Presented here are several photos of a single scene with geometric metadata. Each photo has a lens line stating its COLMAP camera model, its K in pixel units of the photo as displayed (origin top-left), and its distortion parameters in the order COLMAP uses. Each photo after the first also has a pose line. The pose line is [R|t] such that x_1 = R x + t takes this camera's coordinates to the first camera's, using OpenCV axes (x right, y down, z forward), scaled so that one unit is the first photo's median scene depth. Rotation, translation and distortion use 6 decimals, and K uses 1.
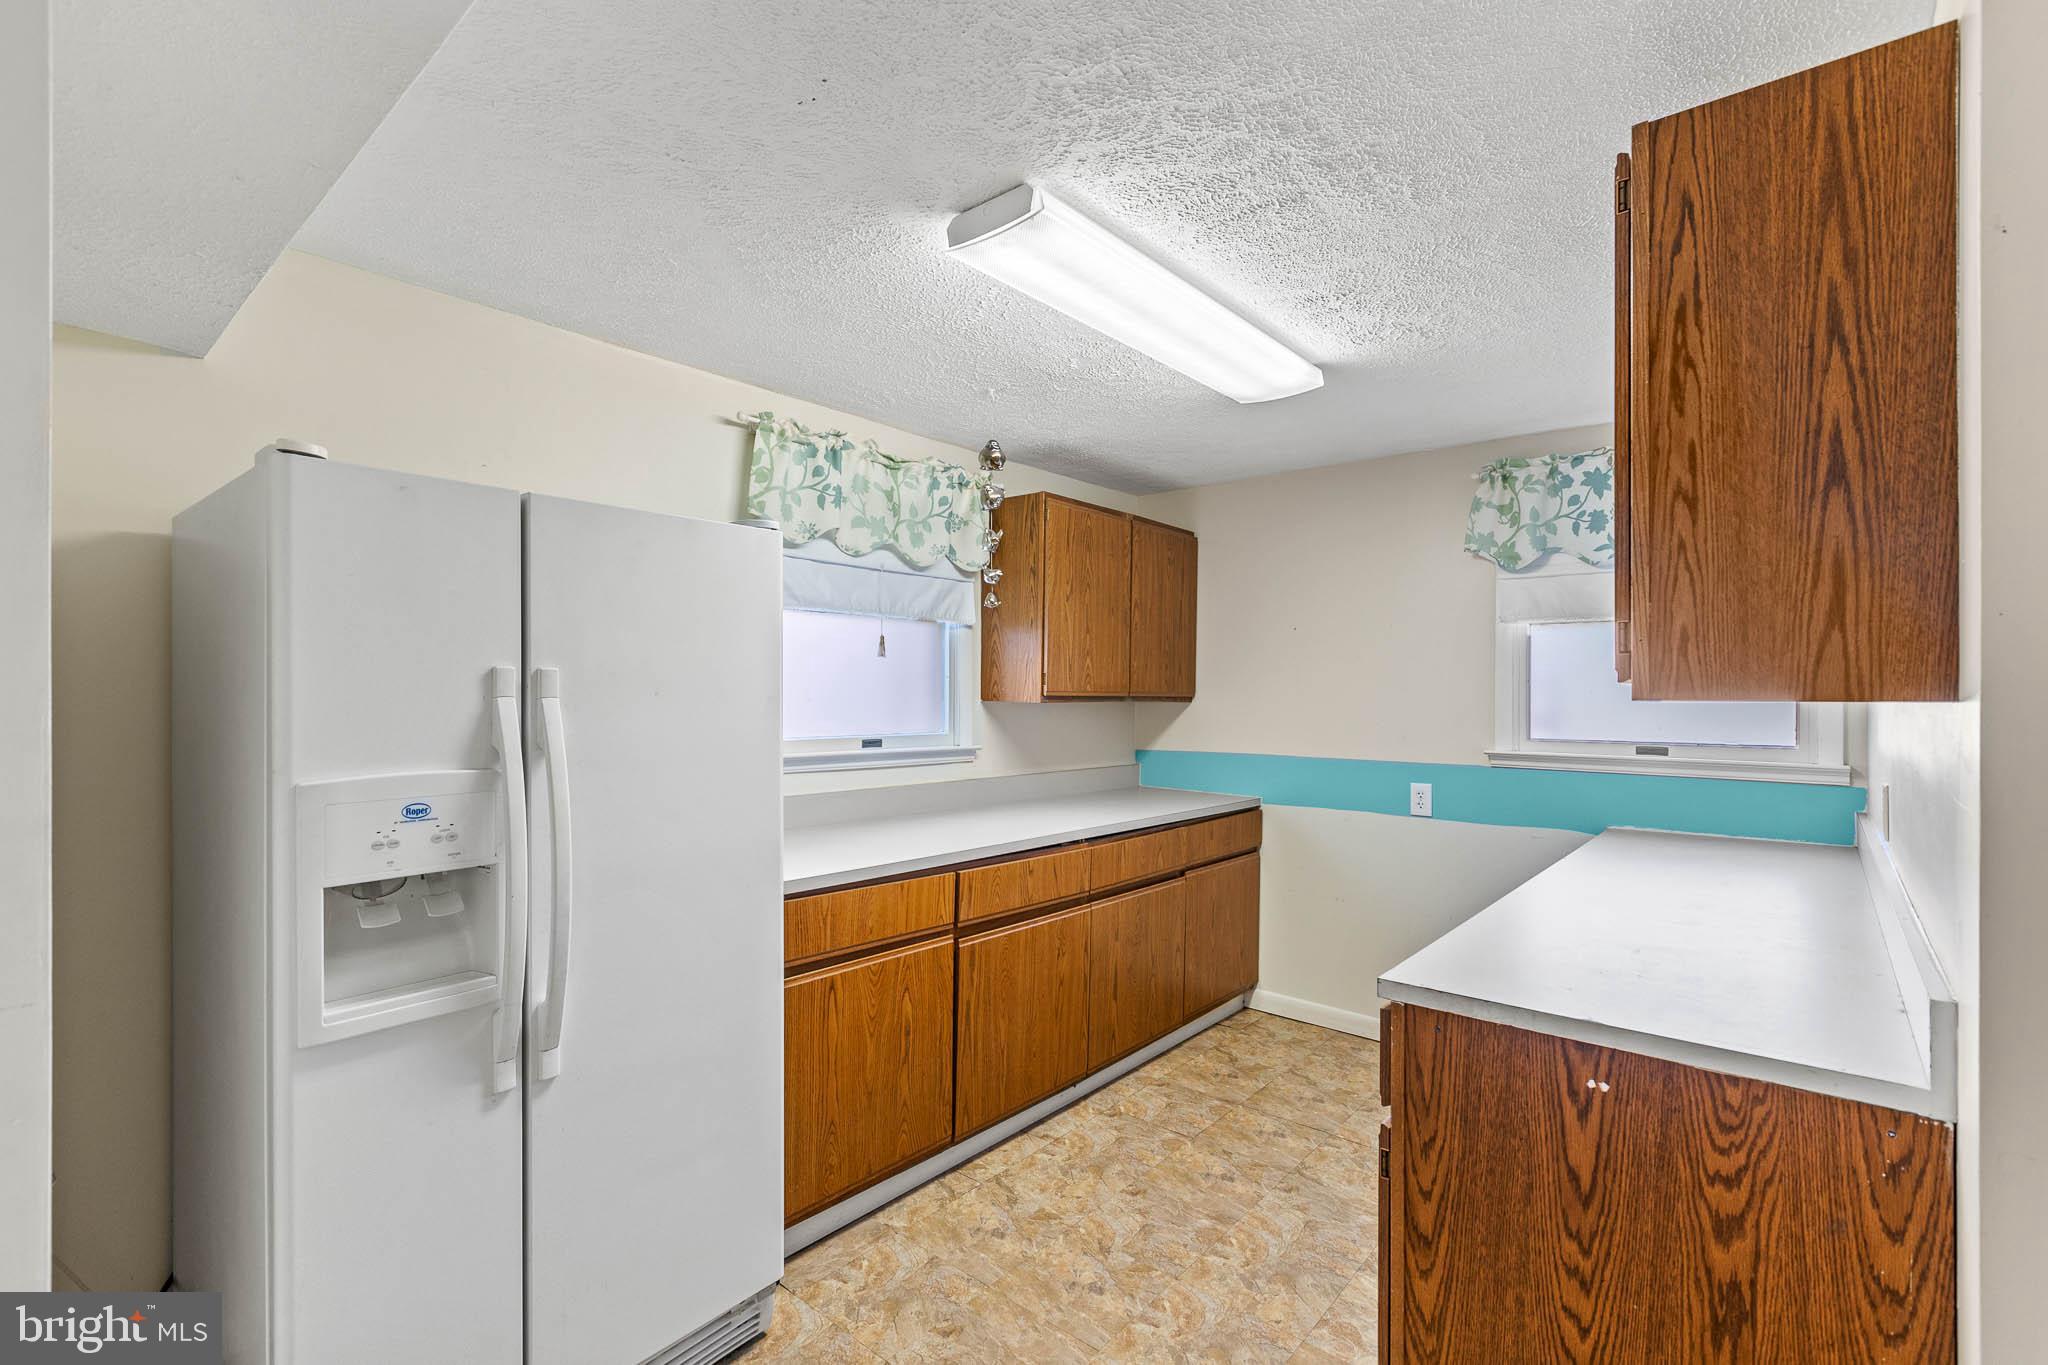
lens RADIAL K [[920.7, 0, 1023.4], [0, 920.7, 692.9], [0, 0, 1]] dist [0.000730, 0.000003]
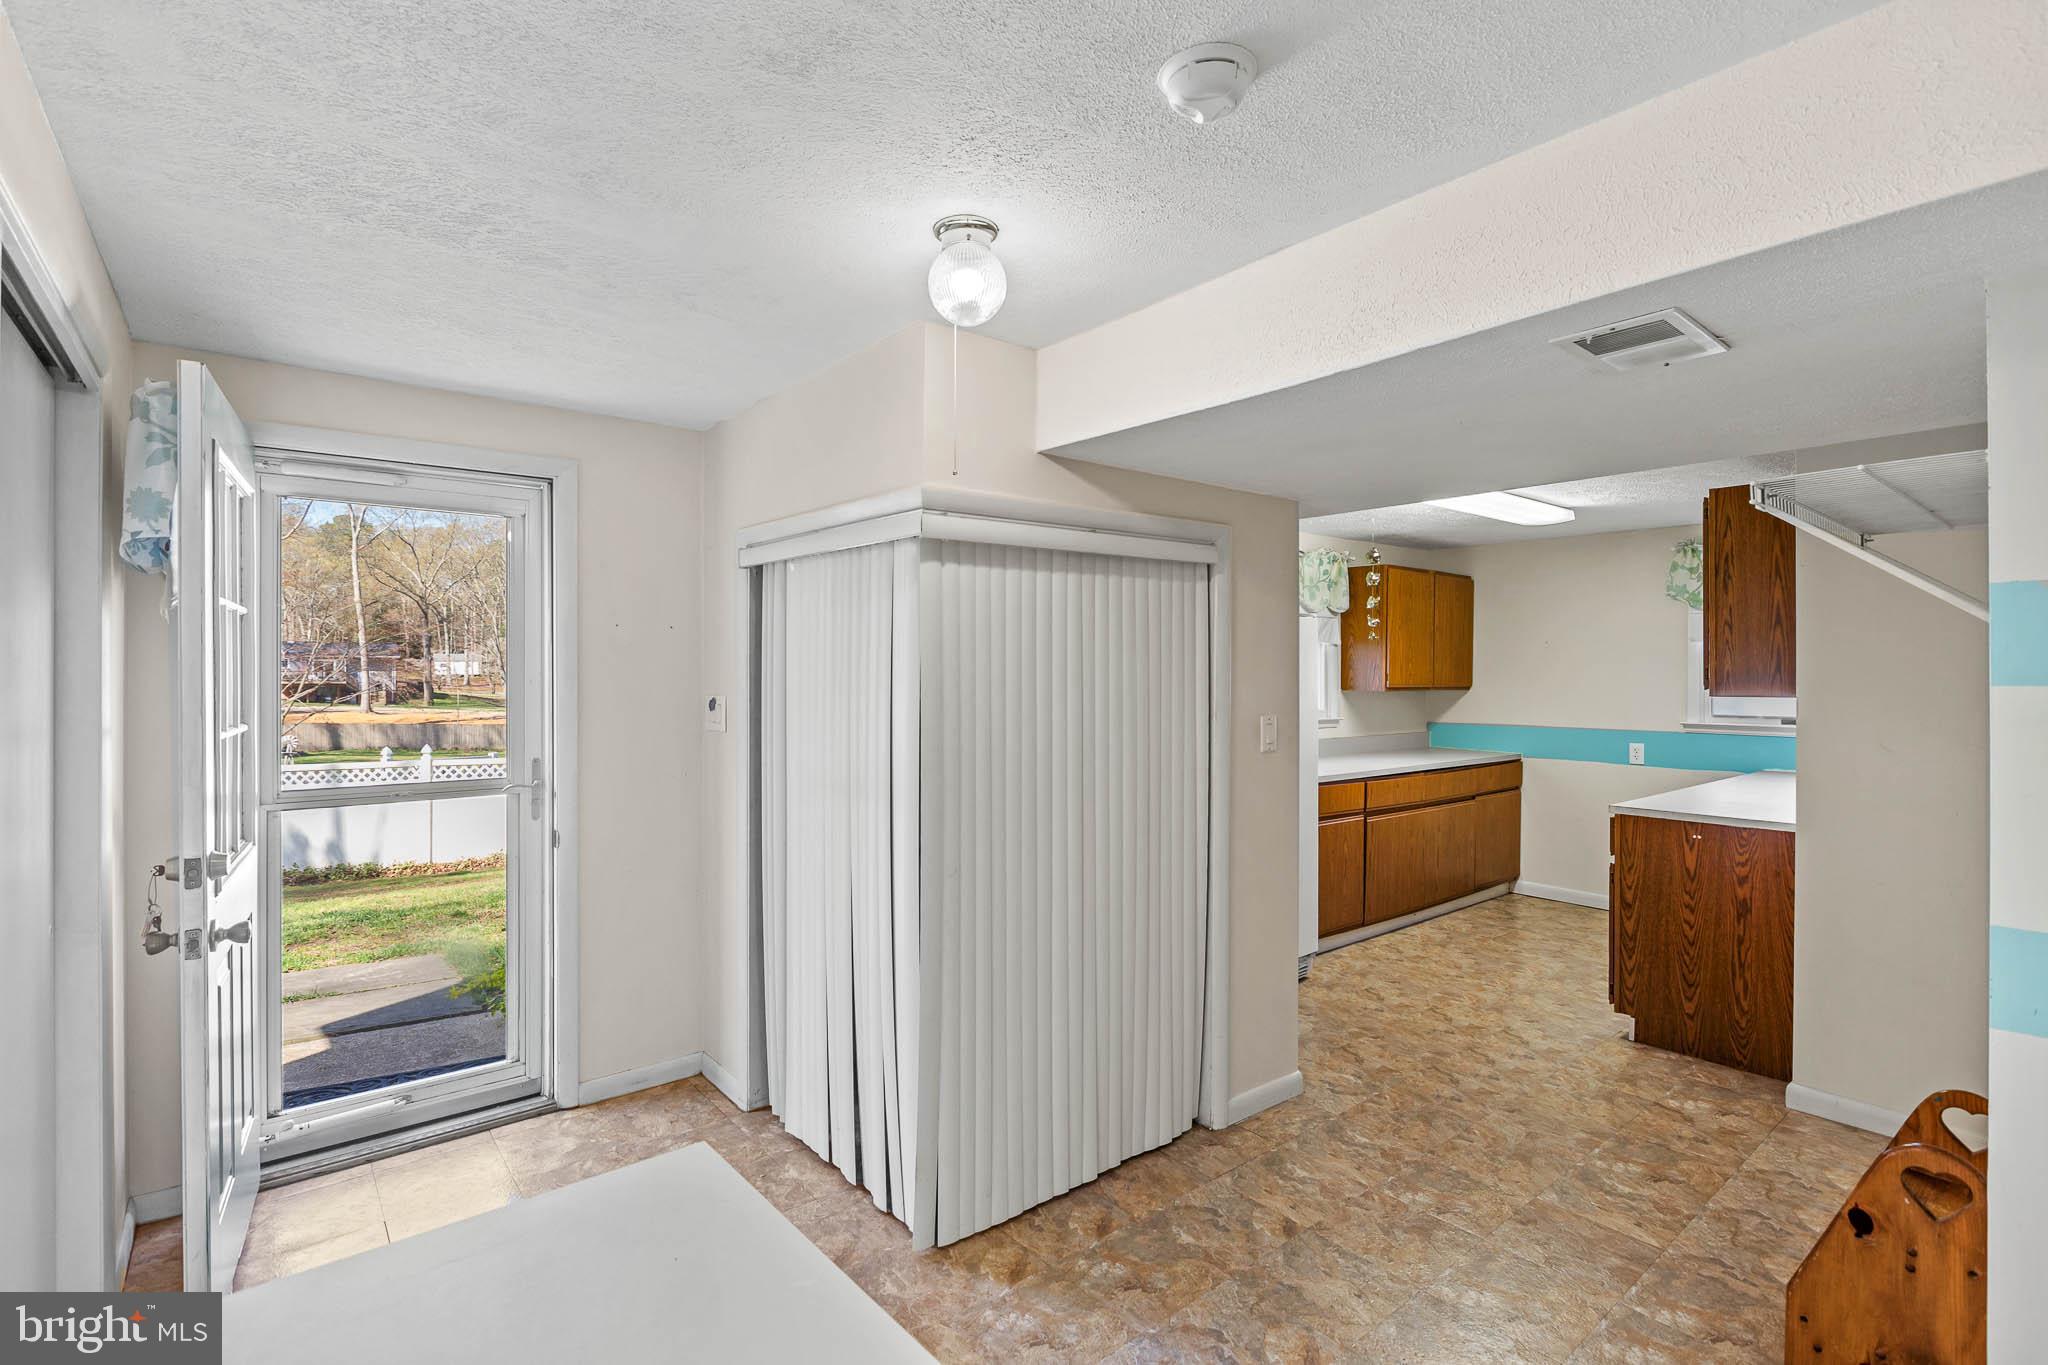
lens RADIAL K [[955.3, 0, 1026.3], [0, 955.3, 675.9], [0, 0, 1]] dist [0.001799, 0.000035]
pose [[0.984862, -0.002313, -0.173327, -0.367012], [0.003028, 0.999988, 0.003862, -0.030083], [0.173316, -0.004328, 0.984857, -0.929779]]
